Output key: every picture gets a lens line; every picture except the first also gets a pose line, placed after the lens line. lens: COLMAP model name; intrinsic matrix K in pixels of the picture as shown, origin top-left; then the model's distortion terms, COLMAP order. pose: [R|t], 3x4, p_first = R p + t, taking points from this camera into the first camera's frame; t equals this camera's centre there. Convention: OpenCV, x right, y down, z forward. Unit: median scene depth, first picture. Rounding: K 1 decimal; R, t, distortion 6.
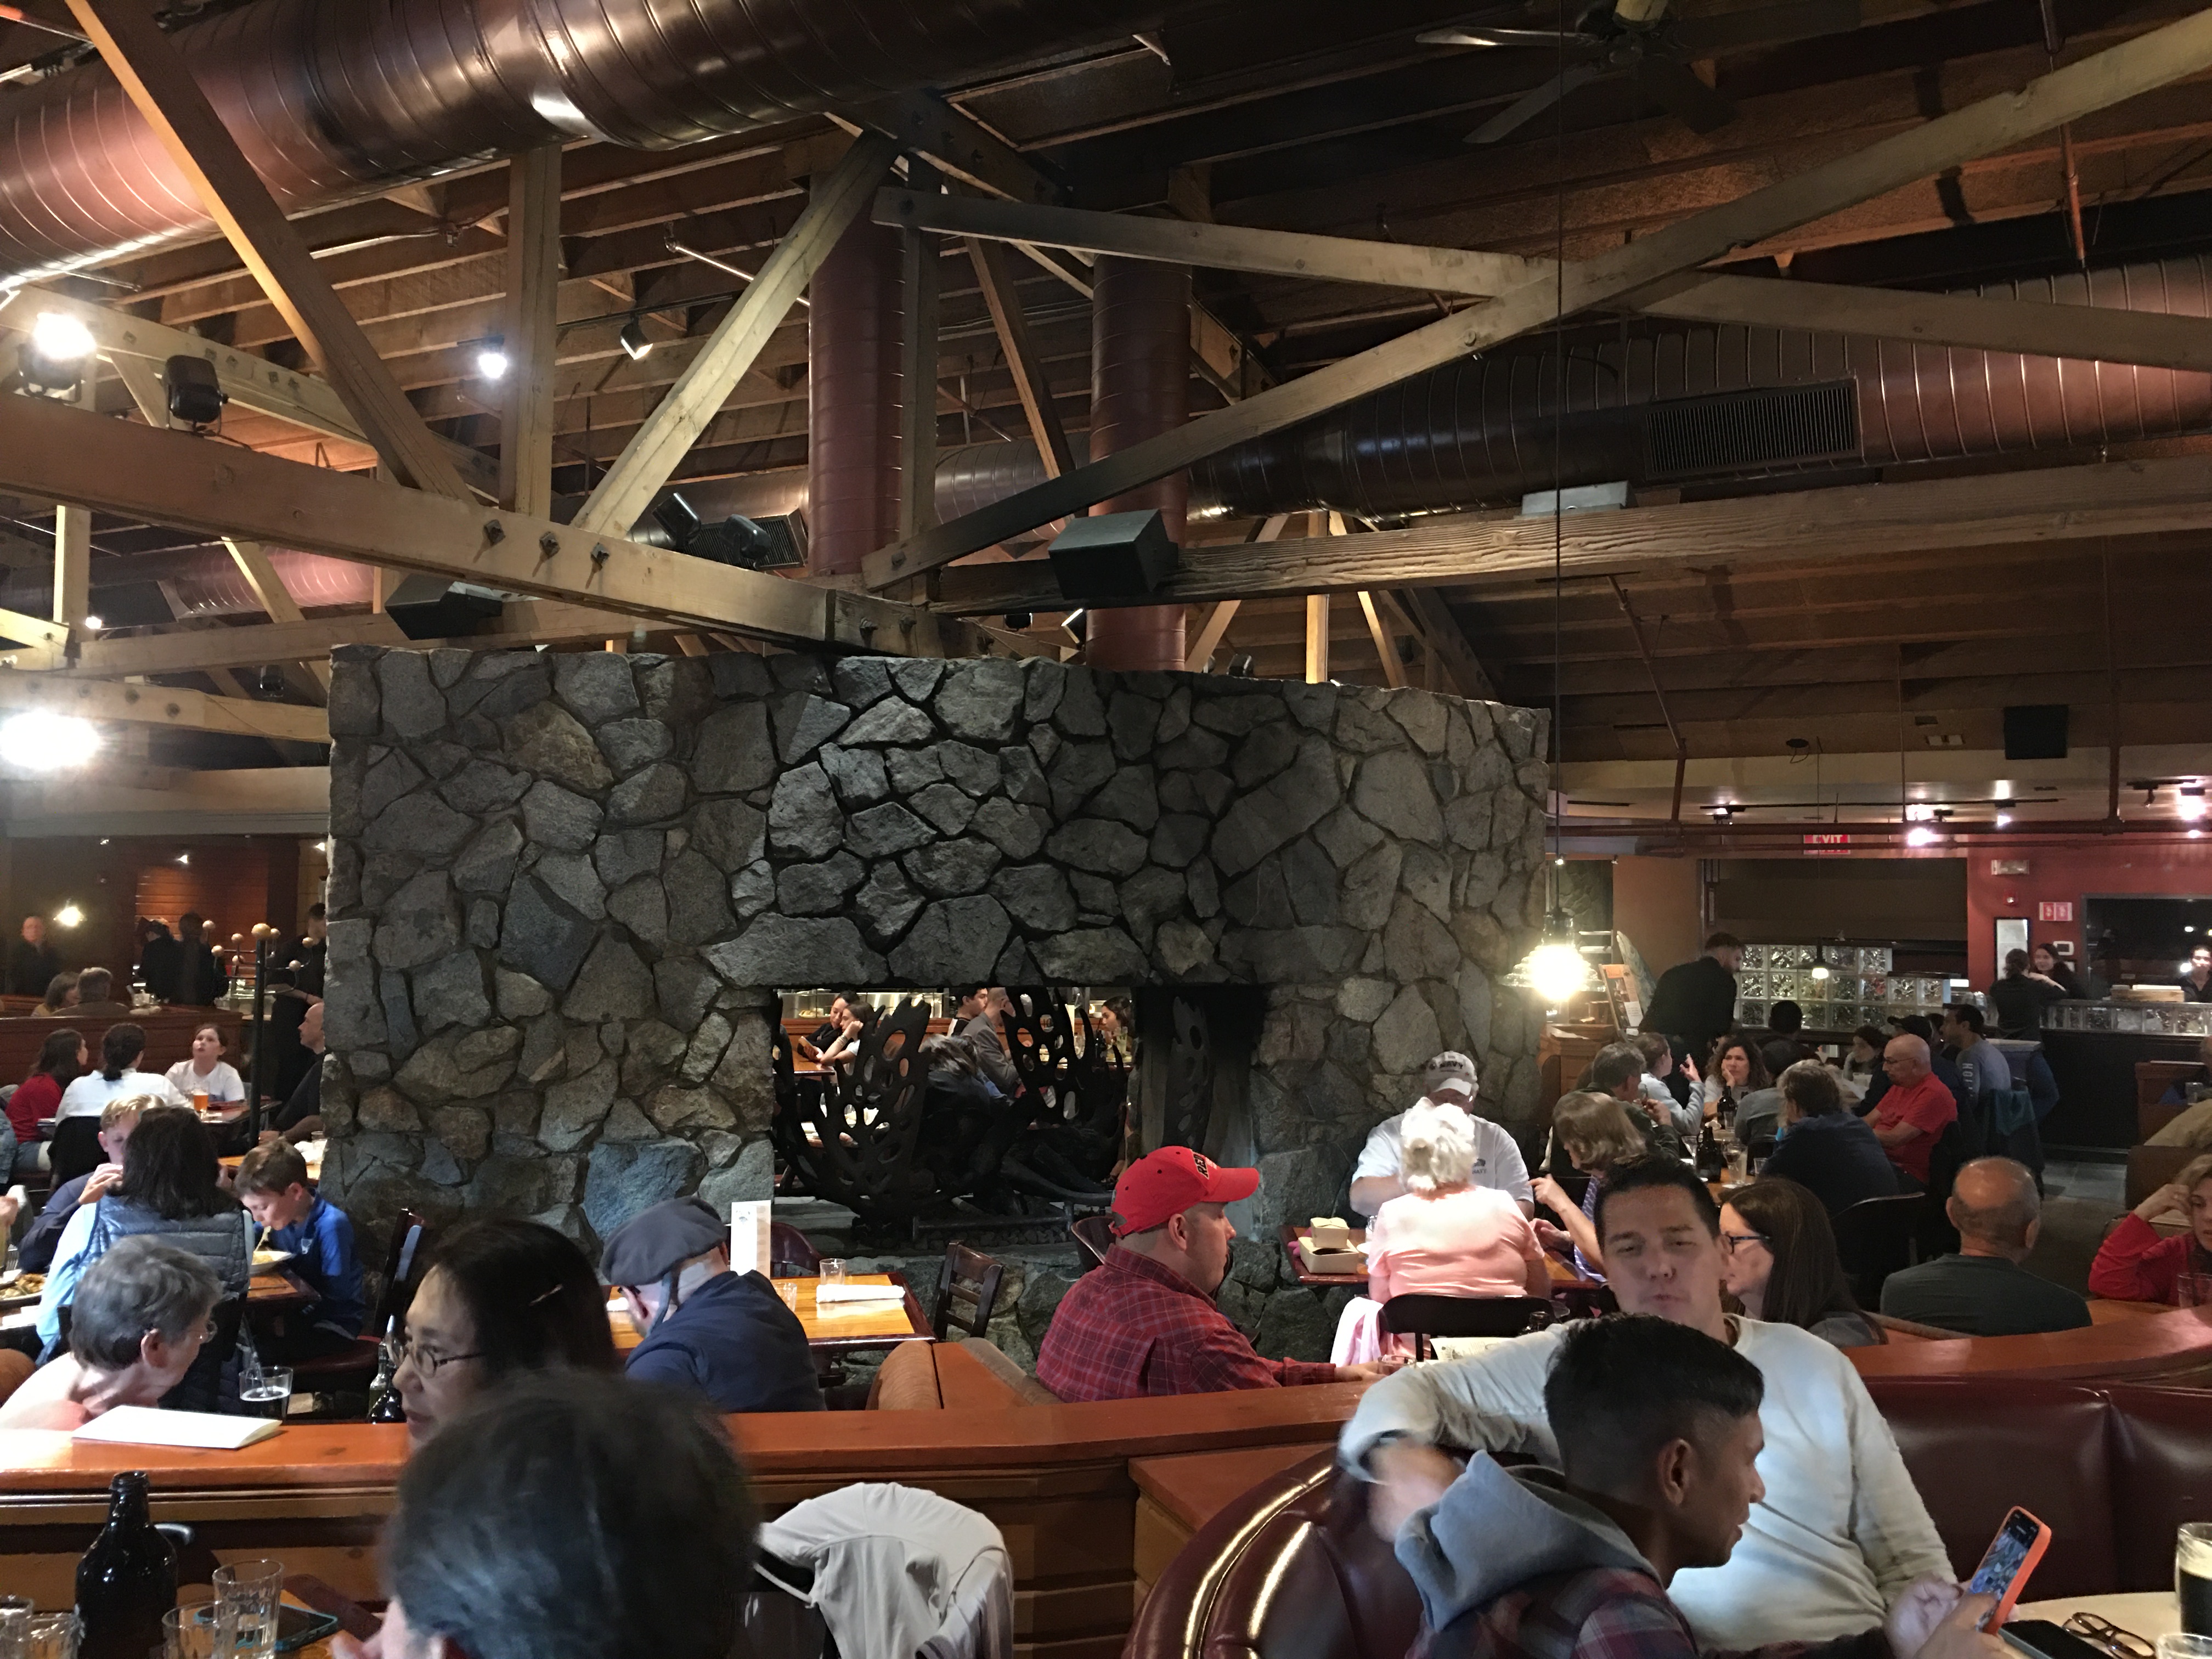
lens RADIAL K [[1888.4, 0, 1114.9], [0, 1888.4, 828.2], [0, 0, 1]] dist [0.085375, 0.004690]
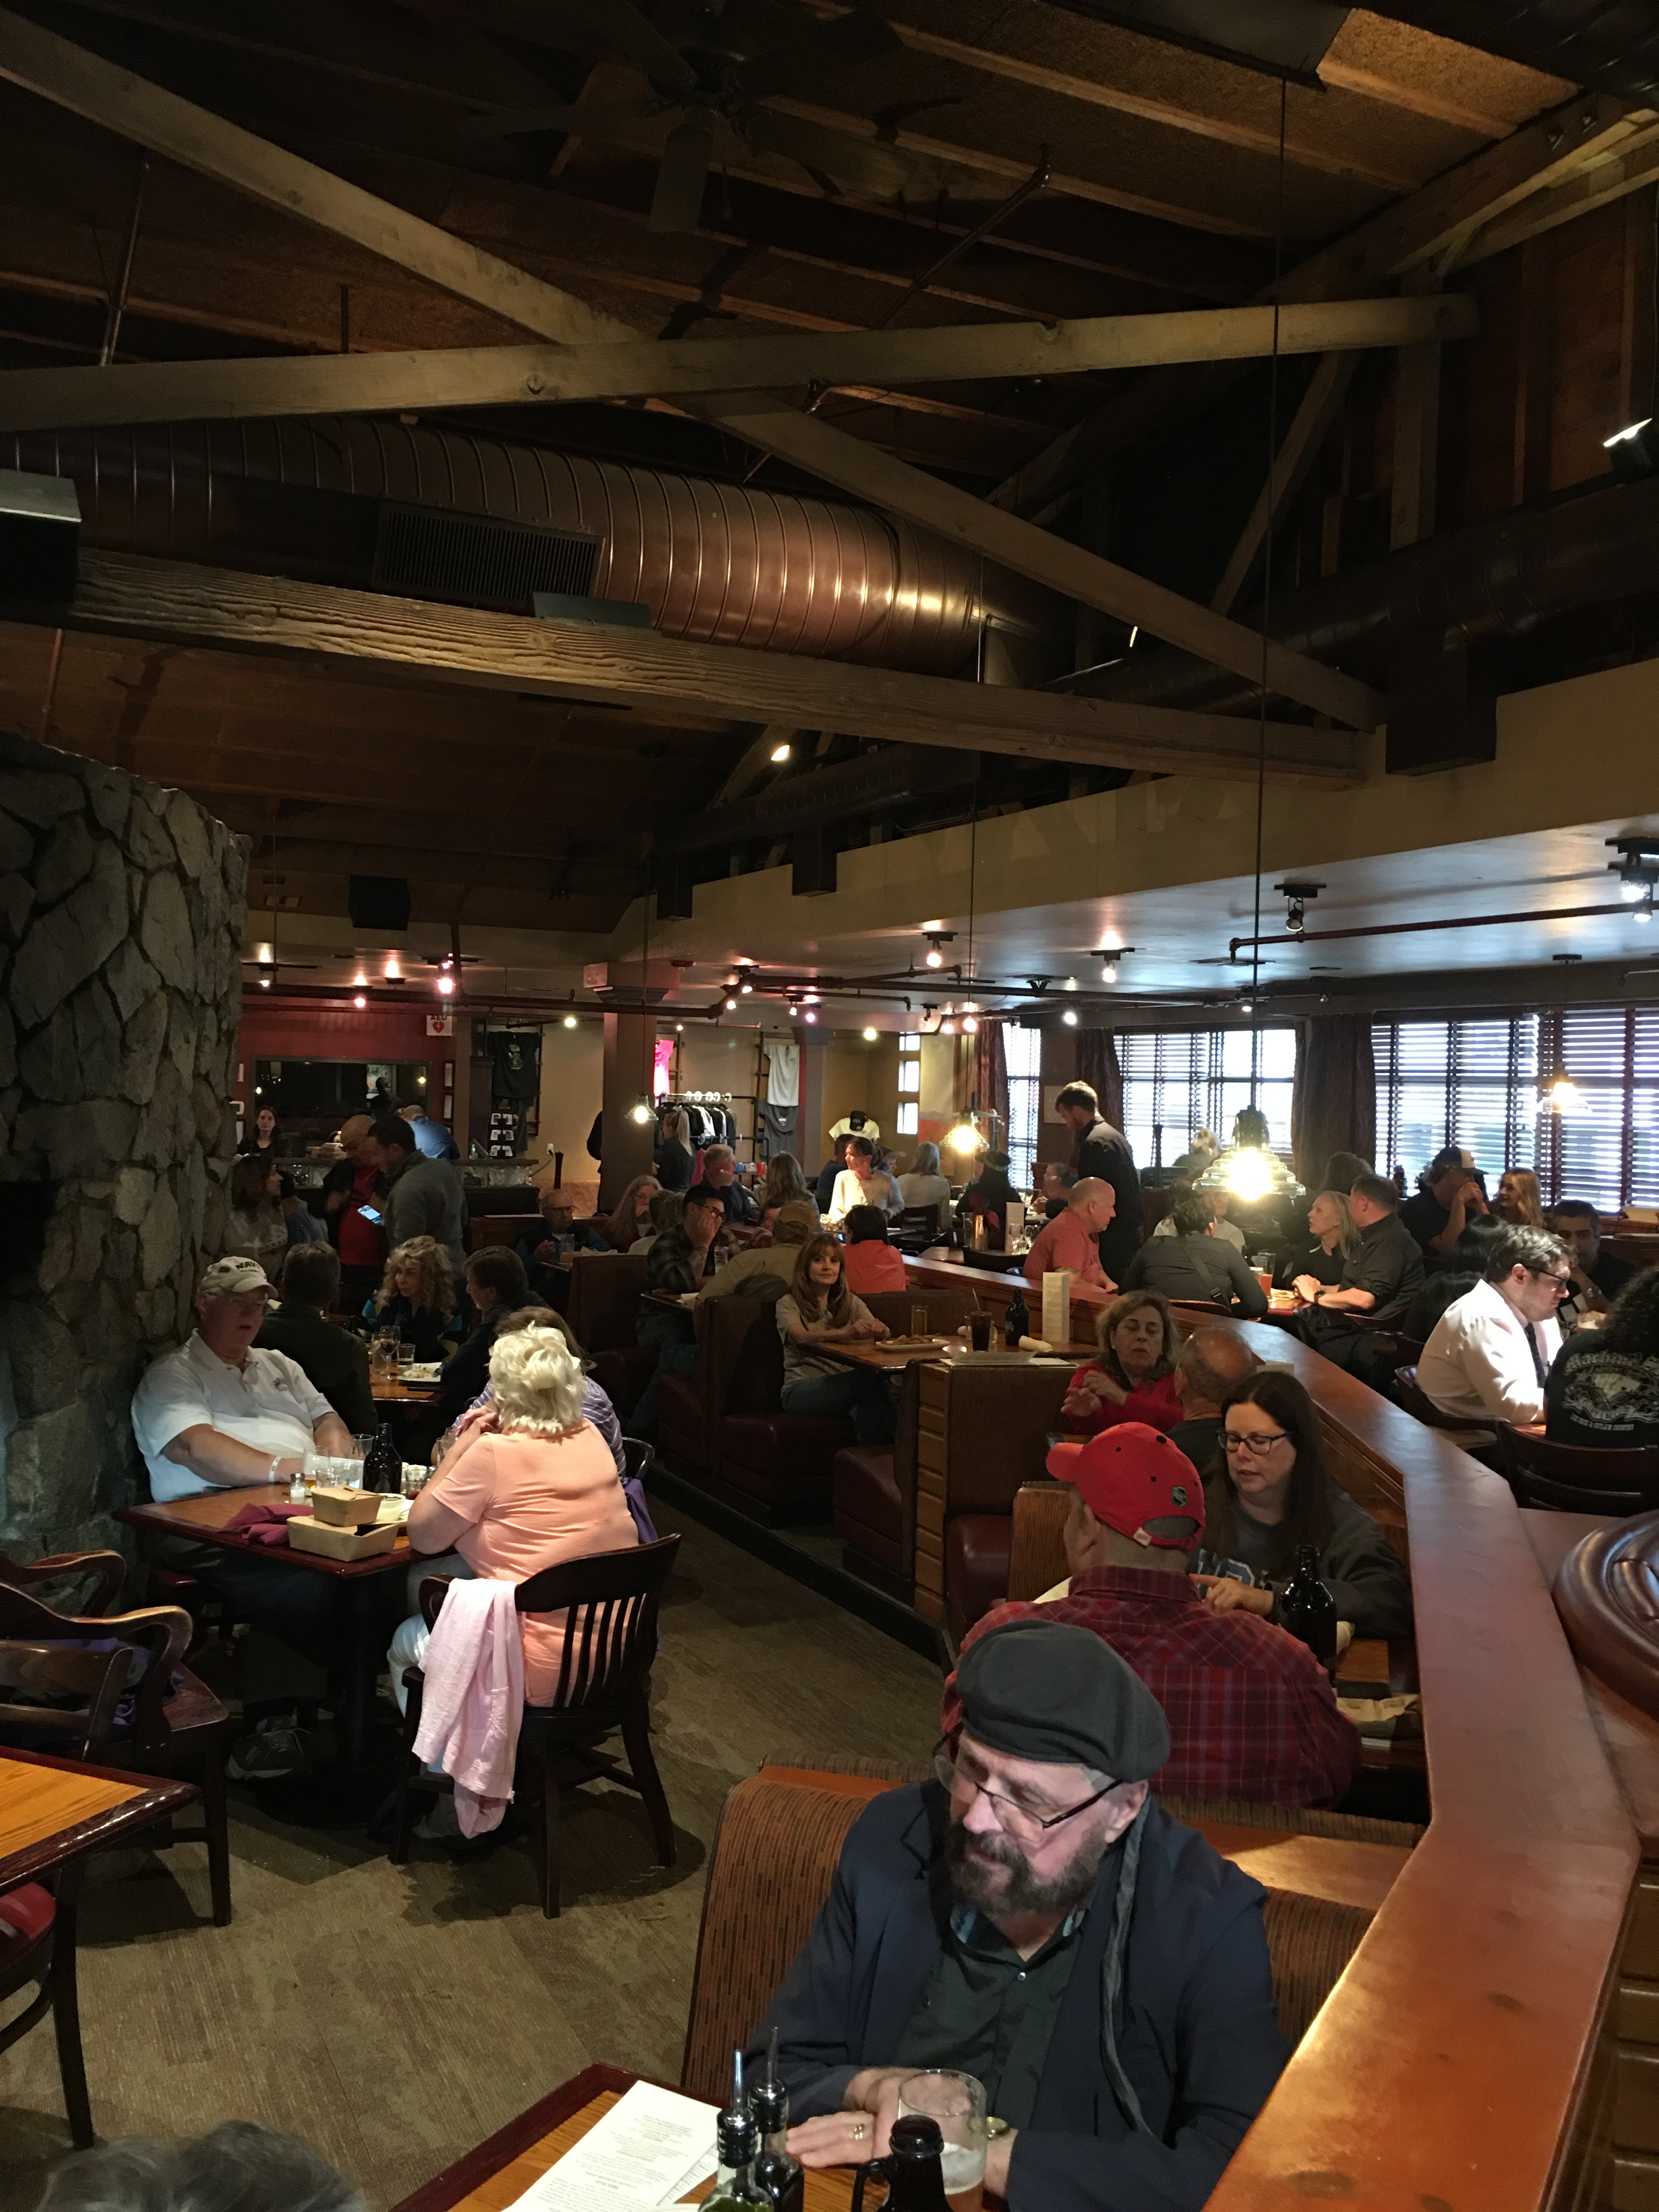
lens RADIAL K [[1888.4, 0, 835.5], [0, 1888.4, 1108.6], [0, 0, 1]] dist [0.085375, 0.004690]
pose [[0.581575, 0.002901, 0.813487, -0.334162], [-0.059205, 0.997493, 0.038769, 0.009261], [-0.811335, -0.070710, 0.580289, 0.334714]]
